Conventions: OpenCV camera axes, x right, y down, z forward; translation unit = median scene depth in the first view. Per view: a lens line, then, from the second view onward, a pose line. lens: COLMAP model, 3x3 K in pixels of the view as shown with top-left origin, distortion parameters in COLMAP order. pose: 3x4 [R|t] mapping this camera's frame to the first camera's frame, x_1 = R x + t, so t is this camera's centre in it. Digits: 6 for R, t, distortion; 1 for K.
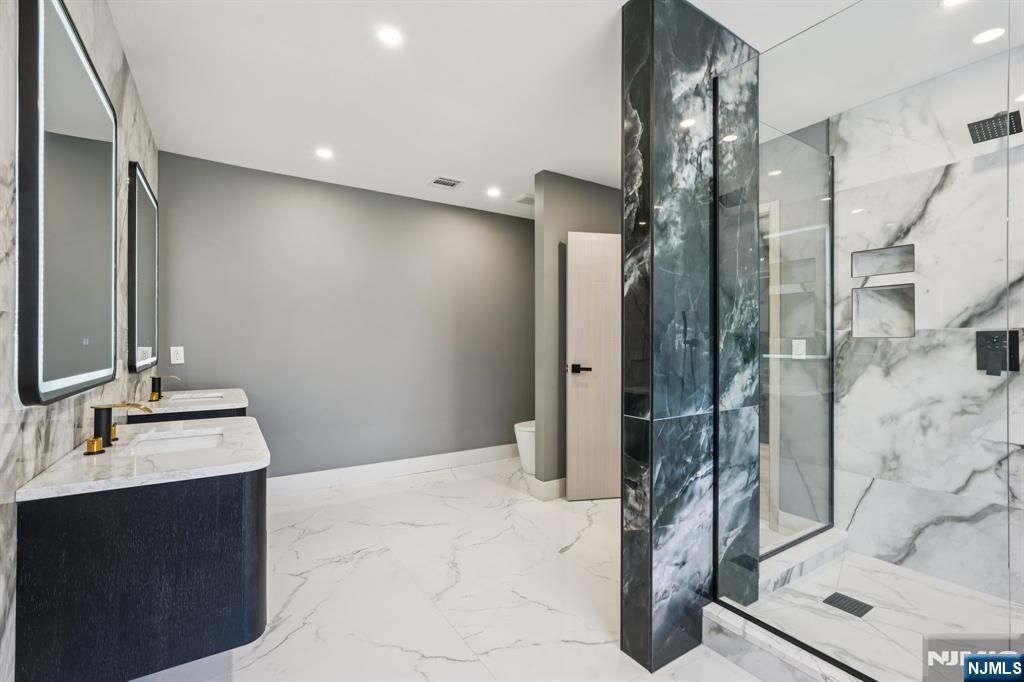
lens RADIAL K [[450.8, 0, 512.0], [0, 450.8, 341.0], [0, 0, 1]] dist [-0.000424, 0.000080]
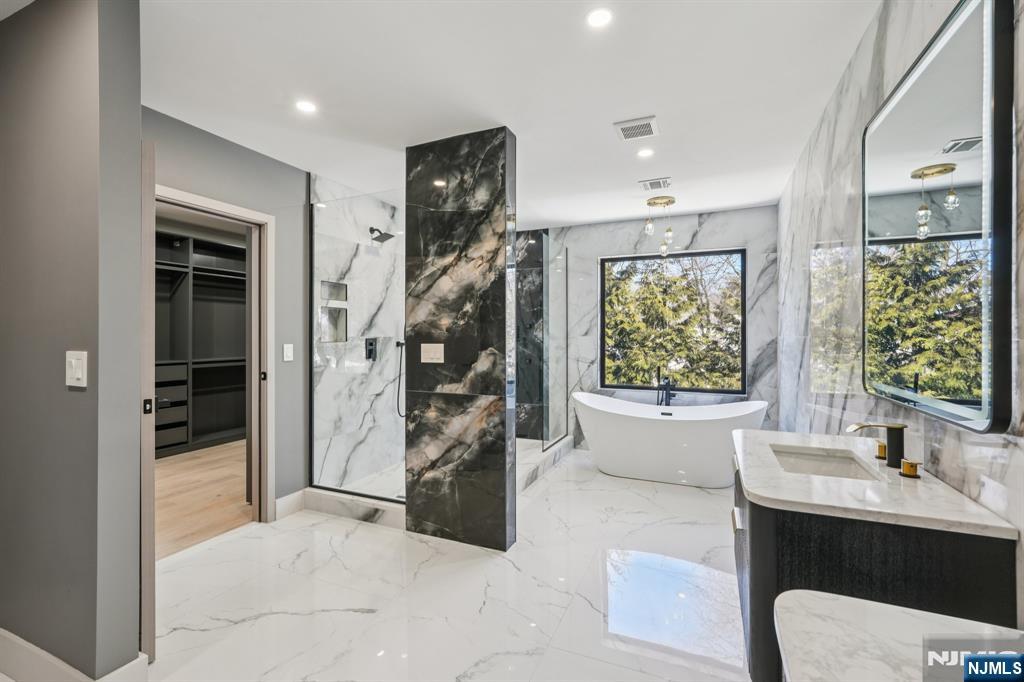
lens RADIAL K [[450.3, 0, 512.2], [0, 450.3, 334.0], [0, 0, 1]] dist [-0.005728, -0.000016]
pose [[-0.550875, 0.004927, 0.834573, -0.806644], [-0.000626, 0.999980, -0.006317, -0.026196], [-0.834588, -0.004003, -0.550861, 1.422286]]
